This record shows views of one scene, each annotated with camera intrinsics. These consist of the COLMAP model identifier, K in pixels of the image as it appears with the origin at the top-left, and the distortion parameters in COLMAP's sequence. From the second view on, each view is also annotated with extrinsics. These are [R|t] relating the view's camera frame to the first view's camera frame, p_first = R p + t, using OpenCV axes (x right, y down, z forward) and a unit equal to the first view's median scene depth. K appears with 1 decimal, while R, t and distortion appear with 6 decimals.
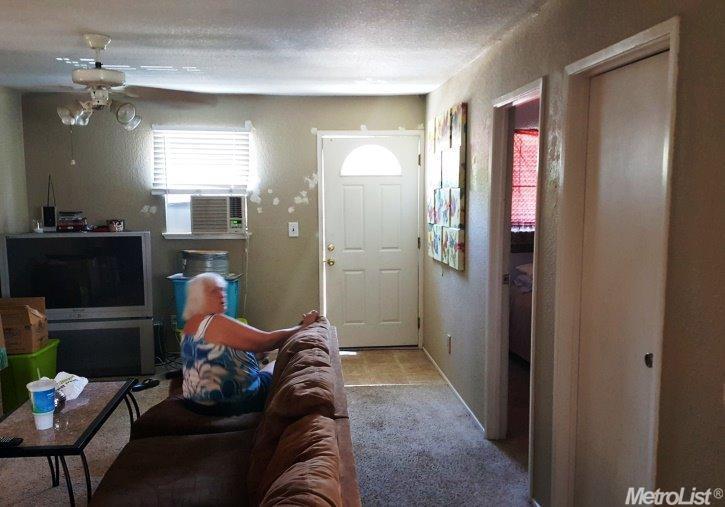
lens RADIAL K [[575.9, 0, 362.9], [0, 575.9, 267.7], [0, 0, 1]] dist [0.147145, -0.233001]
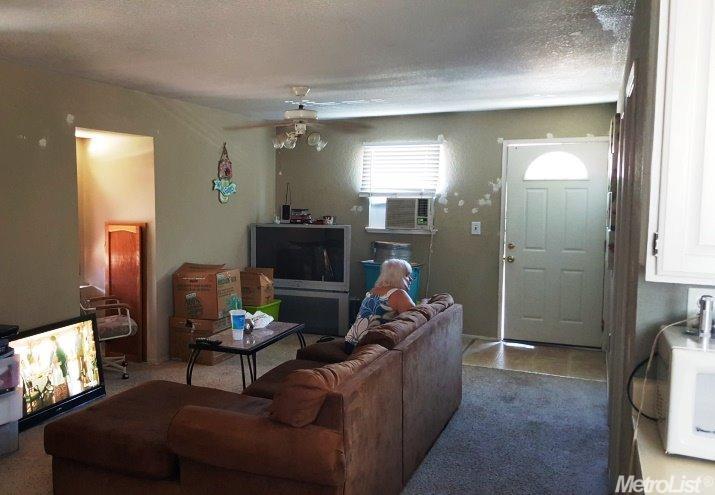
lens RADIAL K [[579.5, 0, 357.5], [0, 579.5, 247.5], [0, 0, 1]] dist [-0.001312, -0.002754]
pose [[0.902149, 0.044209, -0.429153, 0.174913], [-0.062679, 0.997613, -0.028992, 0.020364], [0.426847, 0.053054, 0.902766, -0.123040]]
